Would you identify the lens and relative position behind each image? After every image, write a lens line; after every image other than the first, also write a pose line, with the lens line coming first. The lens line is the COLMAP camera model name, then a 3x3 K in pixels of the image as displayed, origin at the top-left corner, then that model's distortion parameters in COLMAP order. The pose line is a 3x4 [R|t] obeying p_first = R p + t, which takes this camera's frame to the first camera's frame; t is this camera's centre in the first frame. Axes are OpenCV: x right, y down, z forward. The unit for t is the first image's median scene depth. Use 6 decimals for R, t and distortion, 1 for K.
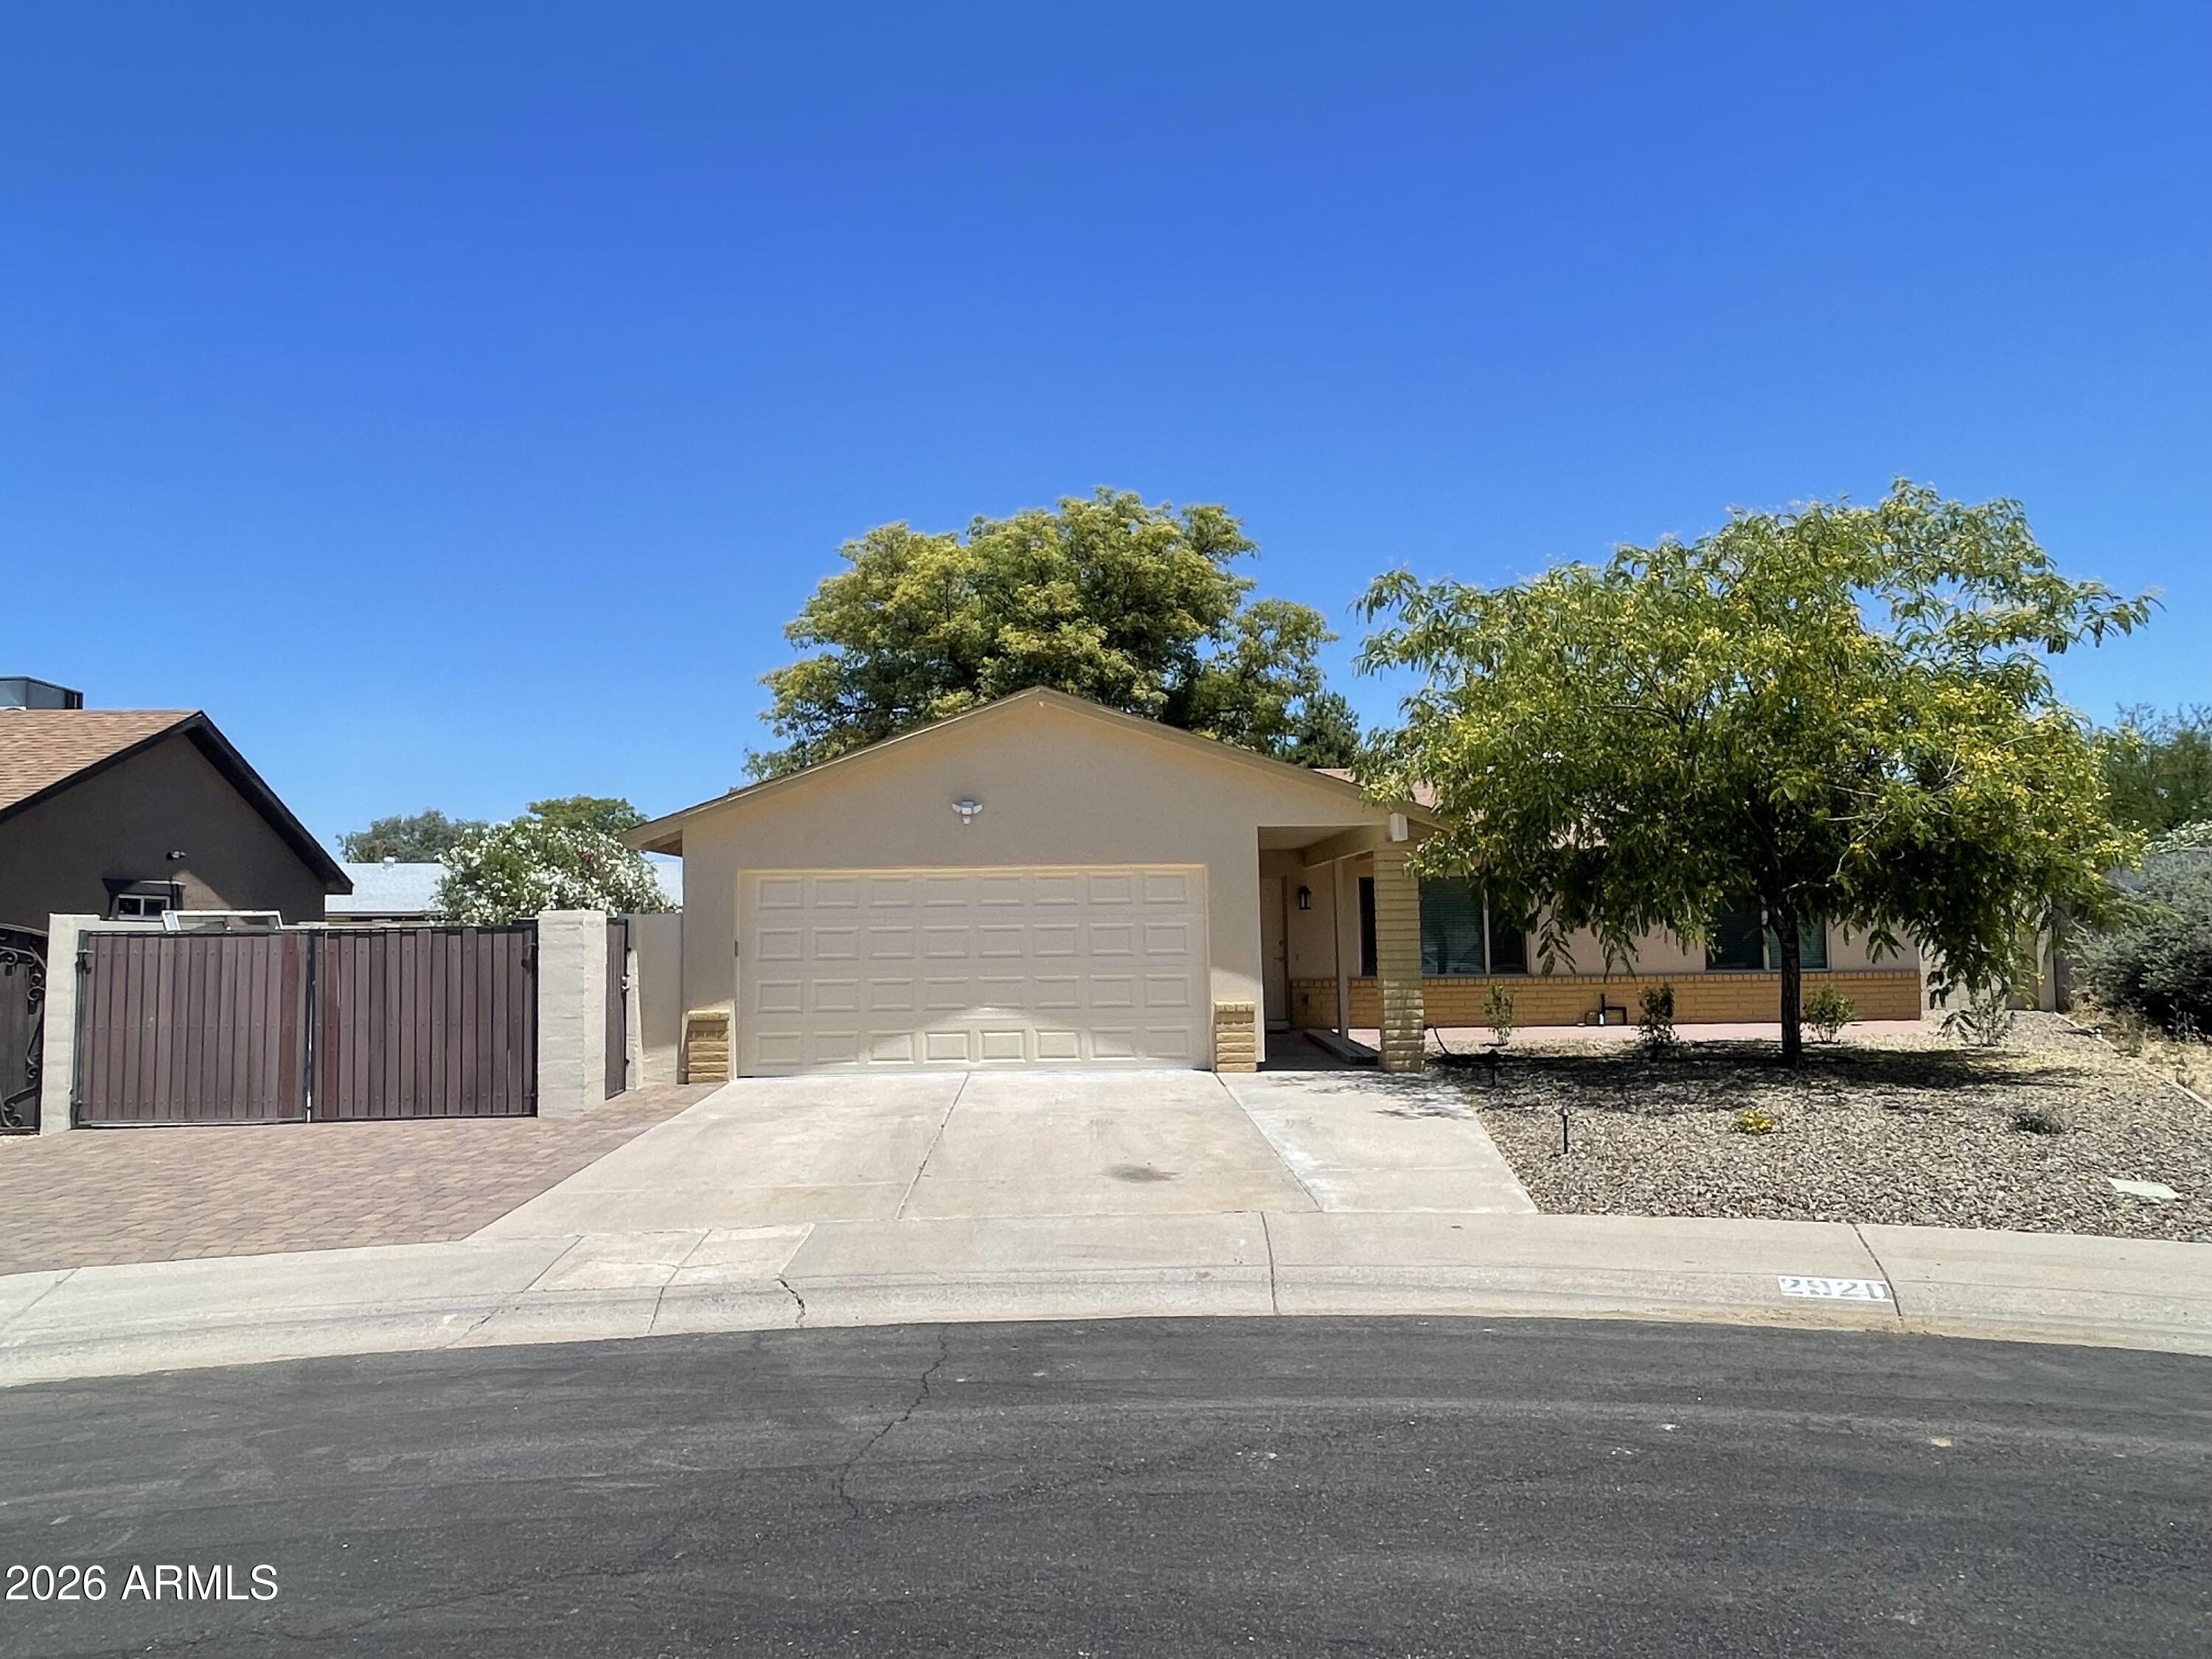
lens RADIAL K [[1437.9, 0, 1107.0], [0, 1437.9, 828.2], [0, 0, 1]] dist [0.002025, -0.008114]
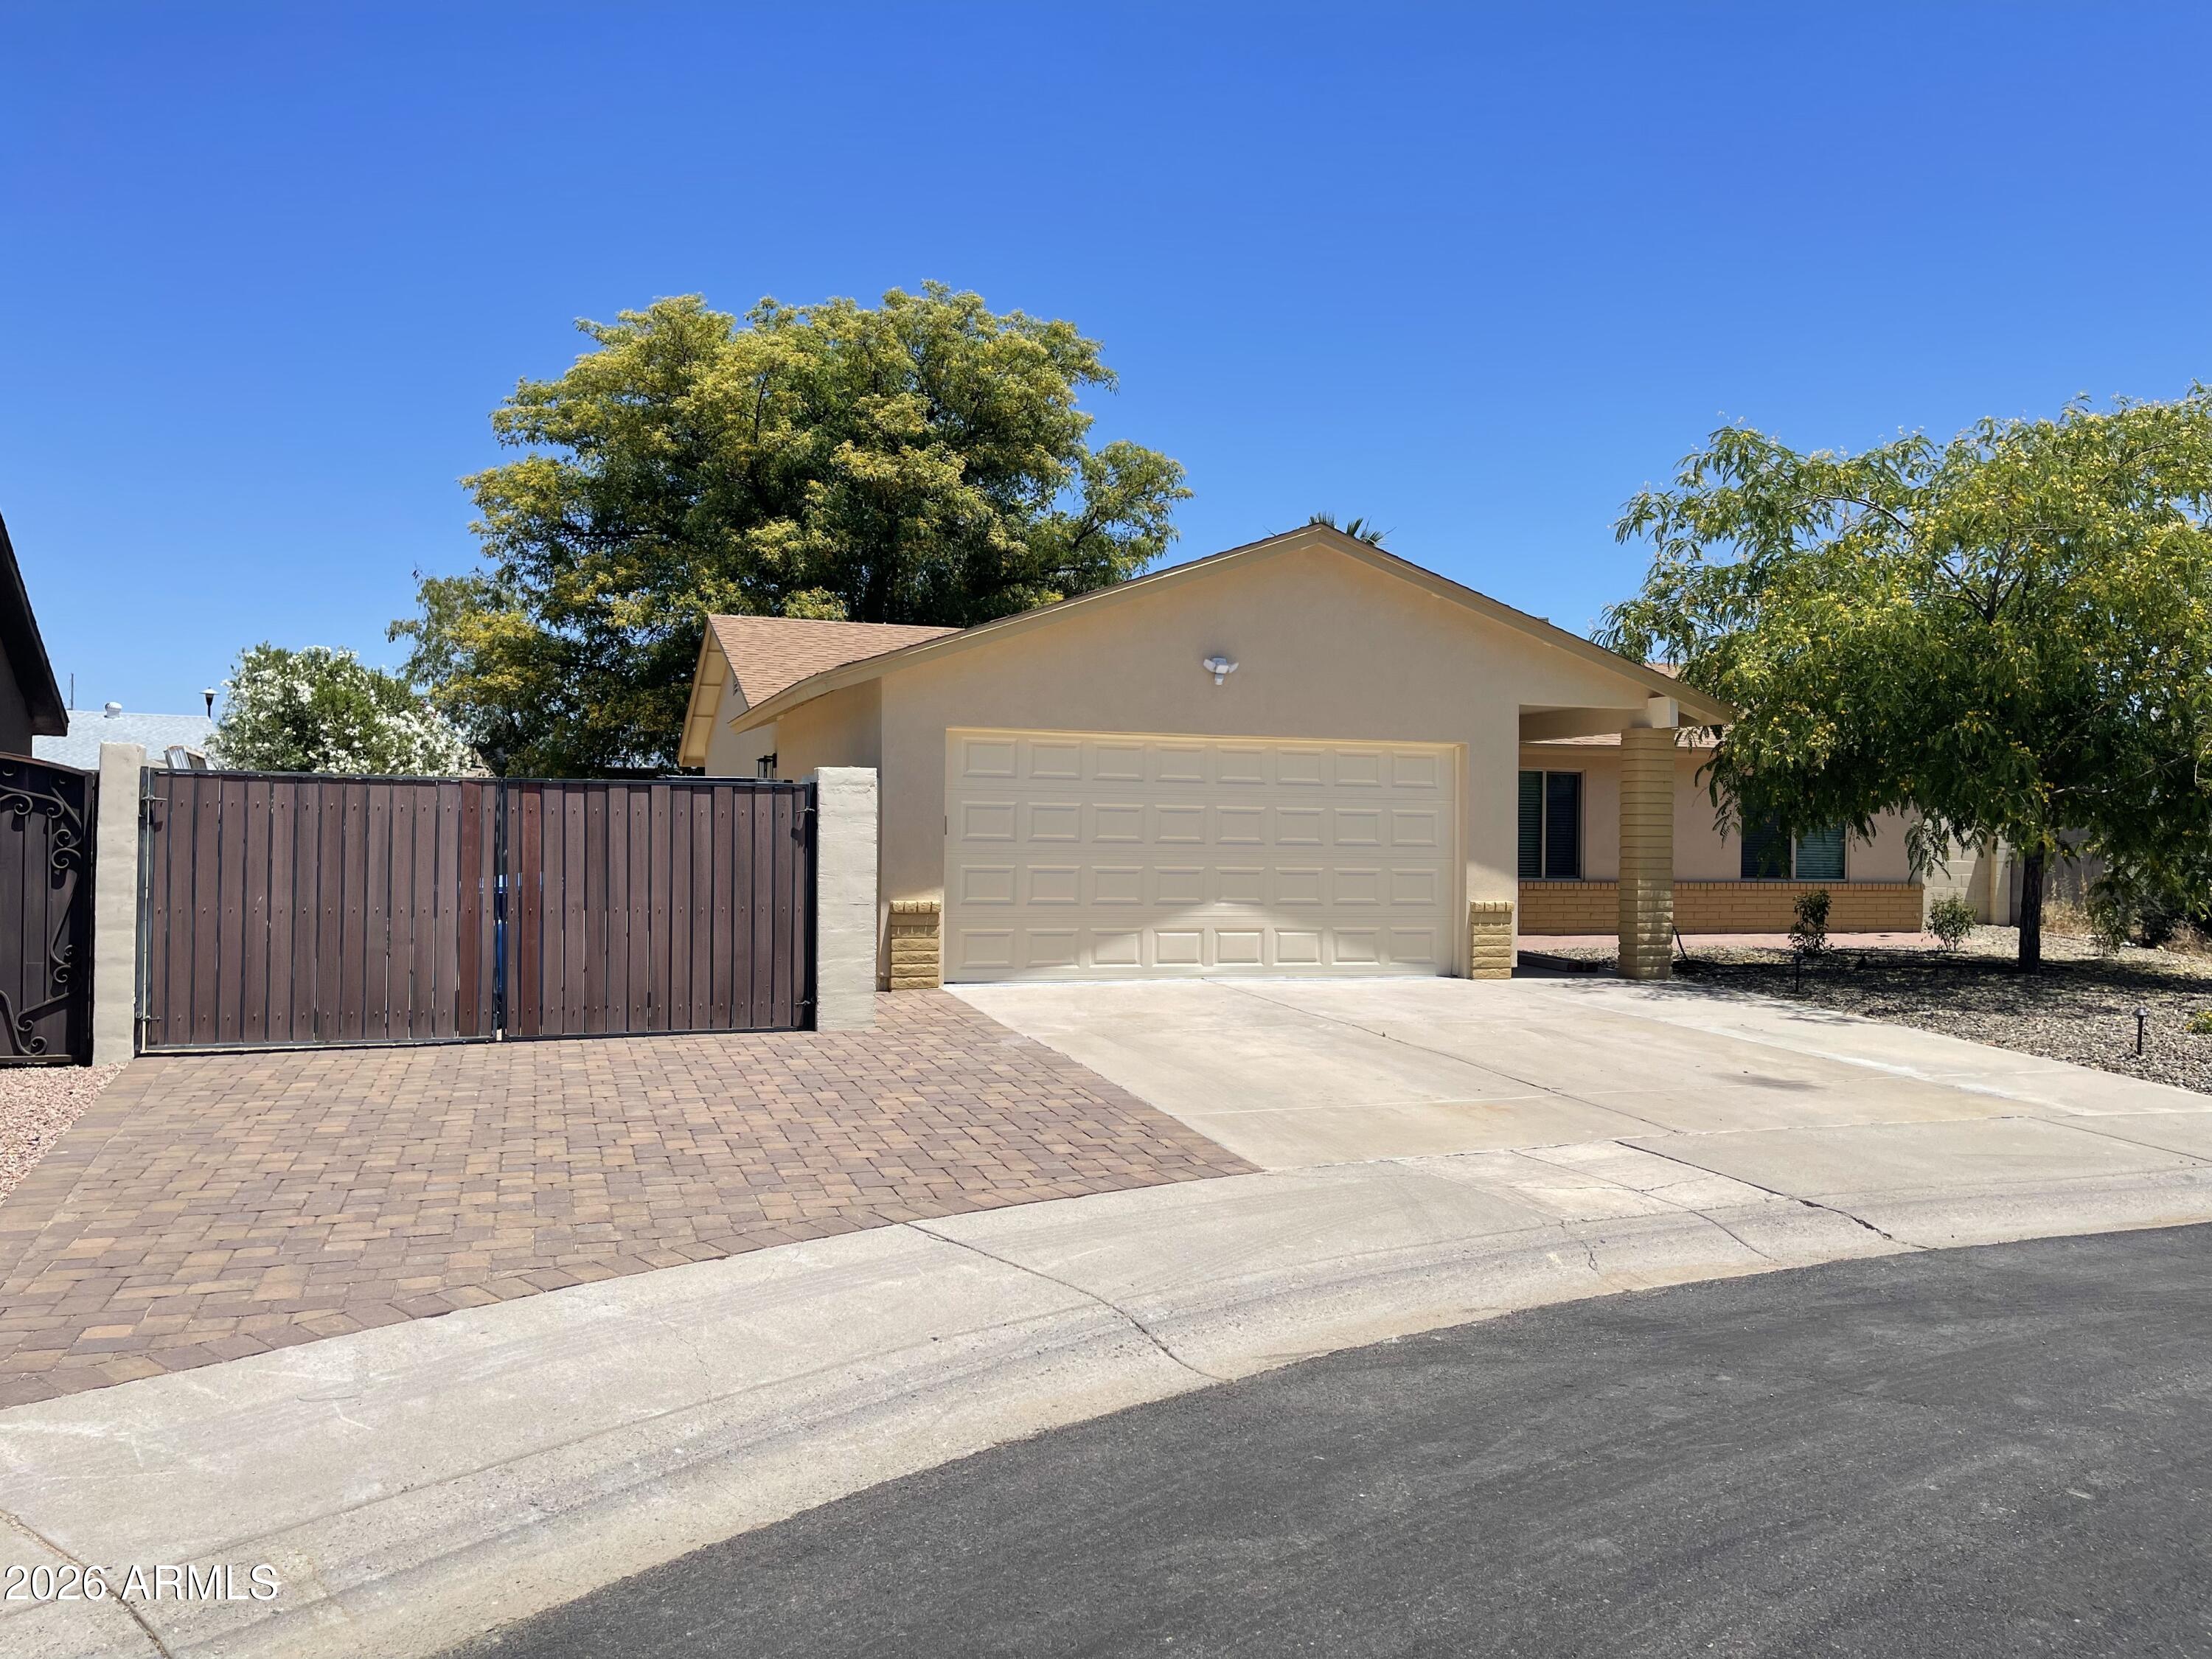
lens RADIAL K [[1664.3, 0, 1104.8], [0, 1664.3, 836.8], [0, 0, 1]] dist [0.043515, -0.025822]
pose [[0.953844, 0.027319, 0.299058, -0.451141], [-0.049264, 0.996597, 0.066088, 0.024884], [-0.296235, -0.077770, 0.951944, 0.088669]]
